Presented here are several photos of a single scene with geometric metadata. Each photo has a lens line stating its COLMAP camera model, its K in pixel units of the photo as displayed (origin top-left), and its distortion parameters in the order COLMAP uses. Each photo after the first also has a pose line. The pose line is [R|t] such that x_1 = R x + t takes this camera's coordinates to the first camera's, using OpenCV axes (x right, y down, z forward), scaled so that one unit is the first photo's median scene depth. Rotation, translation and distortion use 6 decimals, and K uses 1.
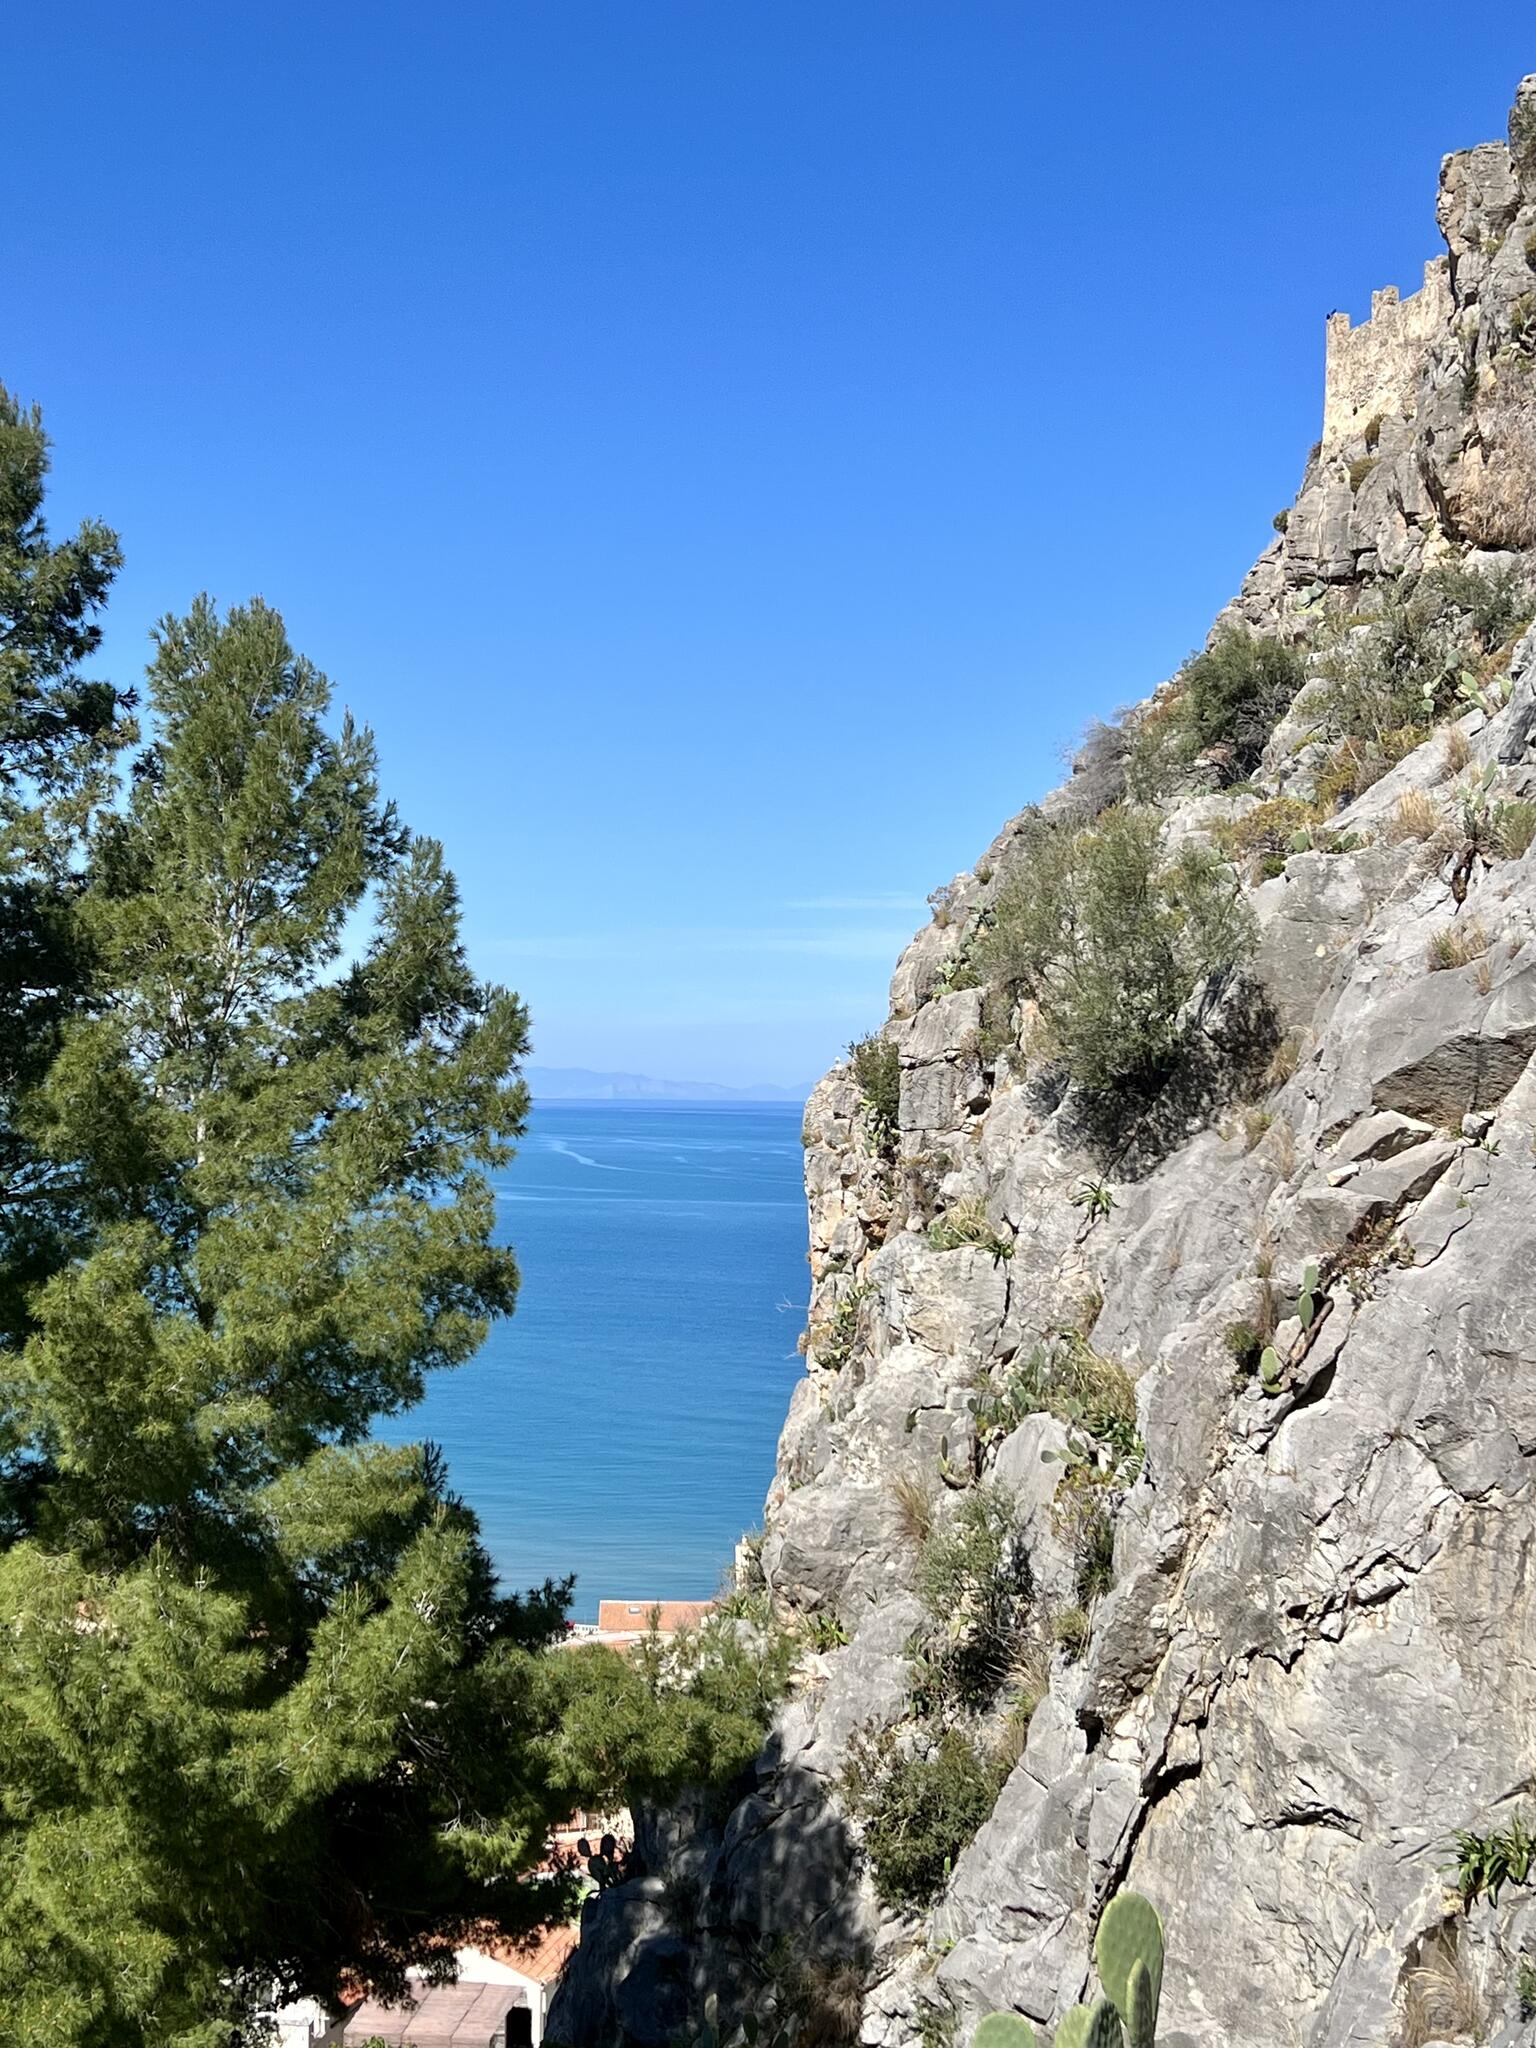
lens RADIAL K [[2620.2, 0, 768.1], [0, 2620.2, 1025.6], [0, 0, 1]] dist [0.066668, 0.000000]
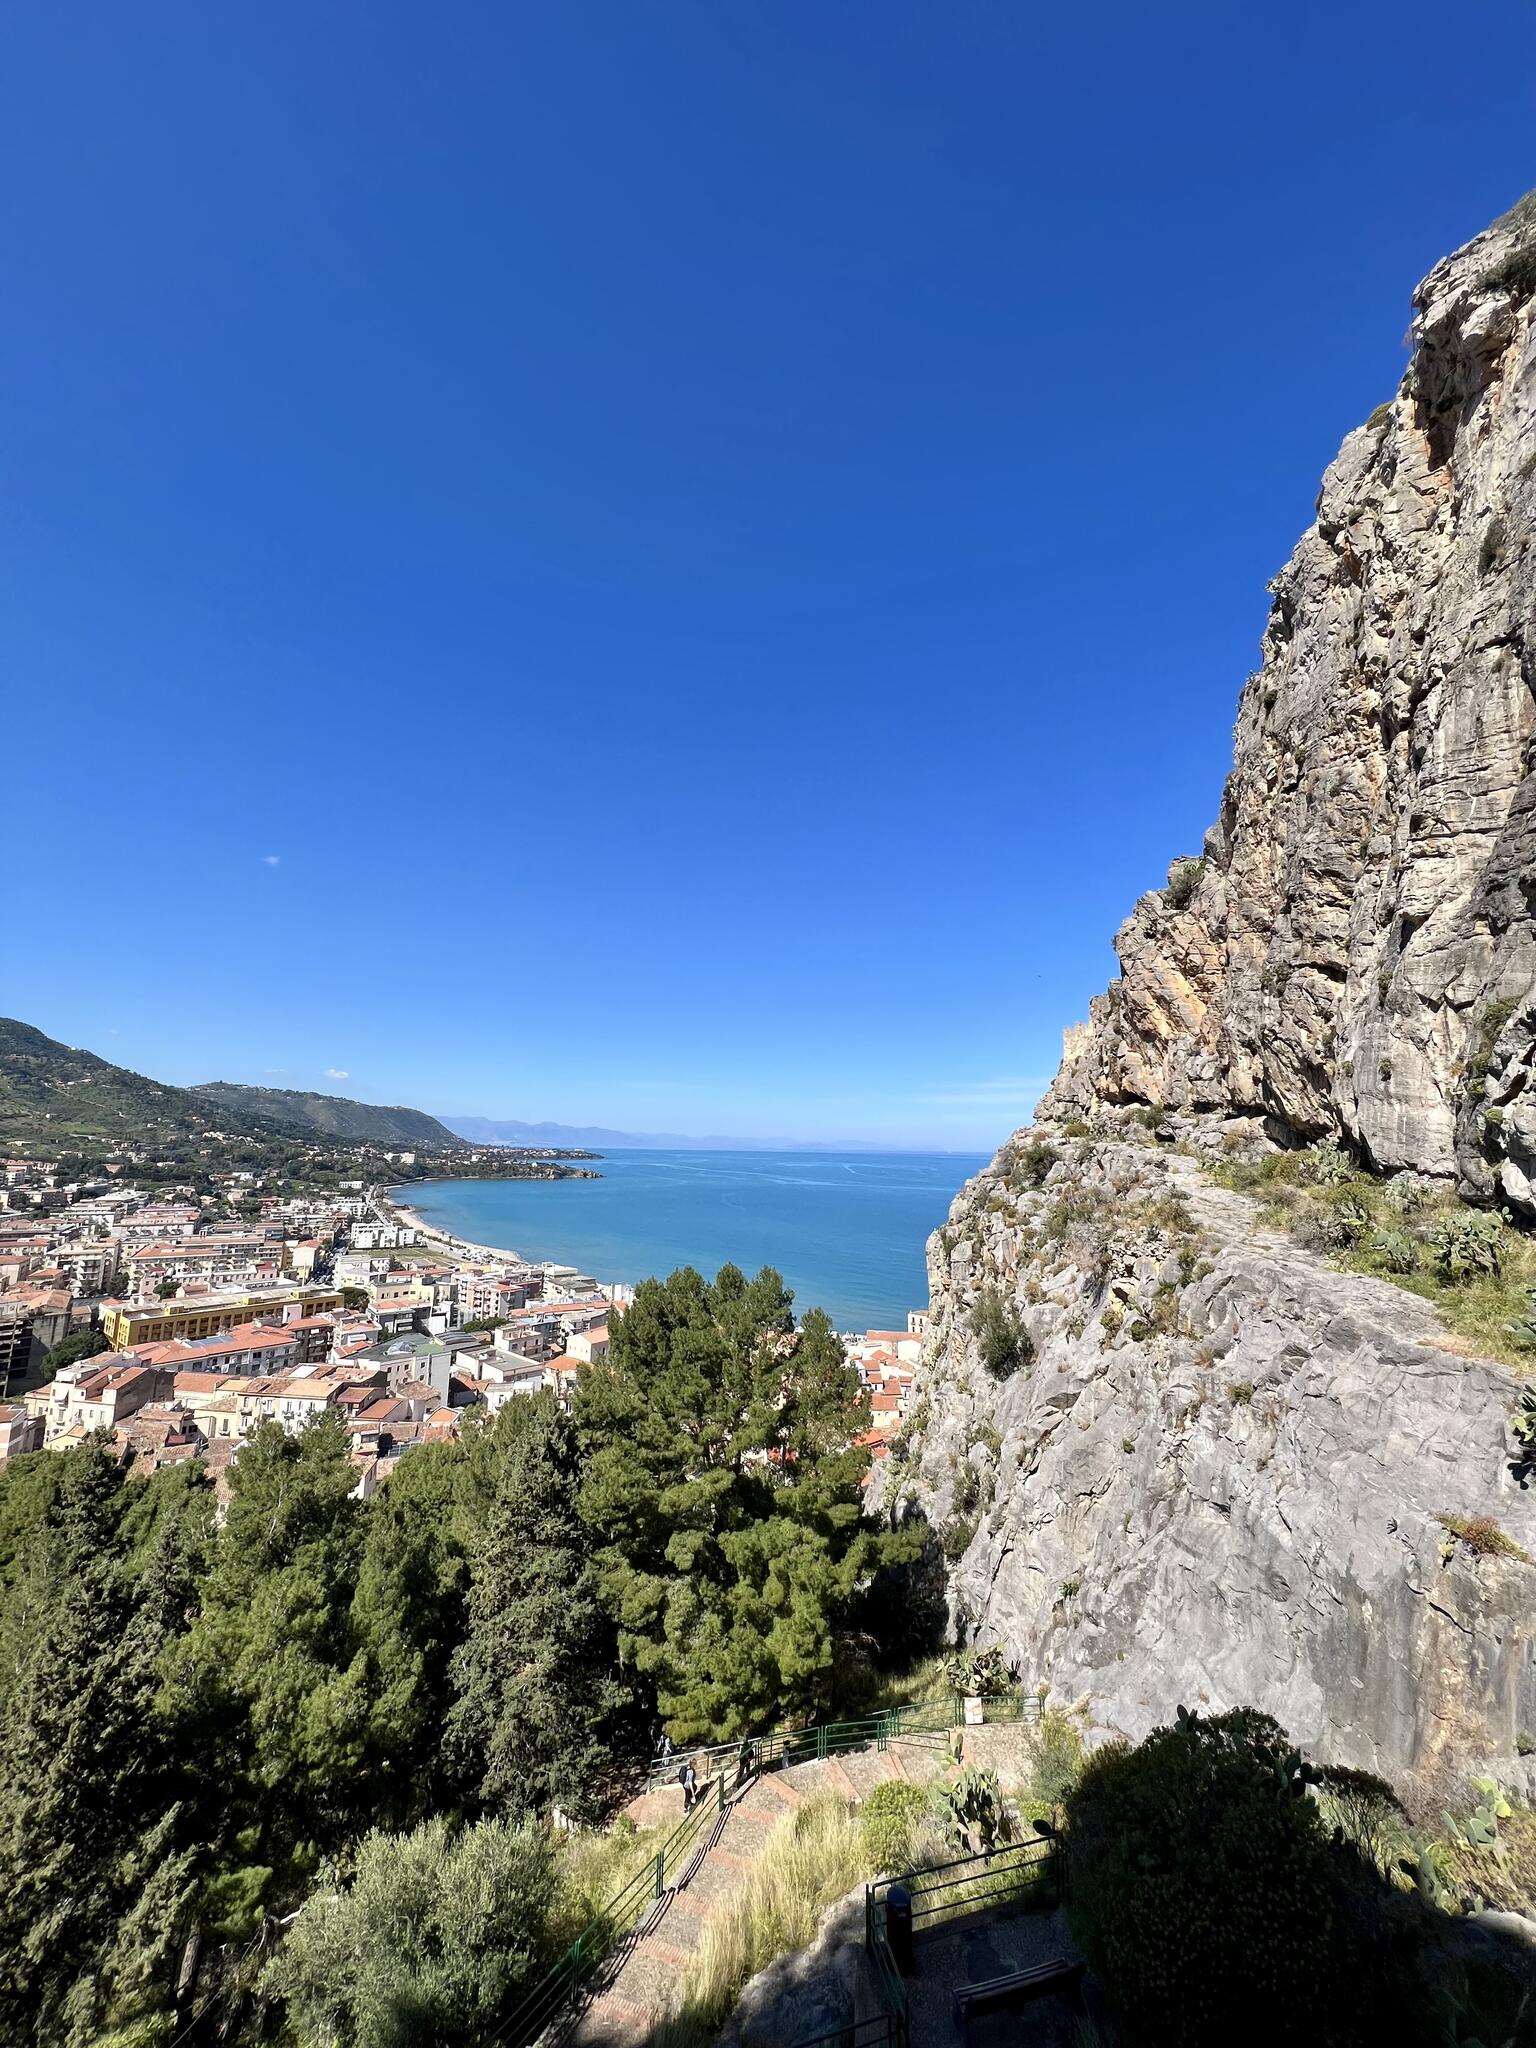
lens RADIAL K [[827.4, 0, 779.4], [0, 827.4, 994.0], [0, 0, 1]] dist [-0.018898, 0.001385]
pose [[0.987268, -0.026448, -0.156852, 0.003279], [0.006014, 0.991581, -0.129345, -0.433313], [0.158953, 0.126755, 0.979116, -0.535909]]
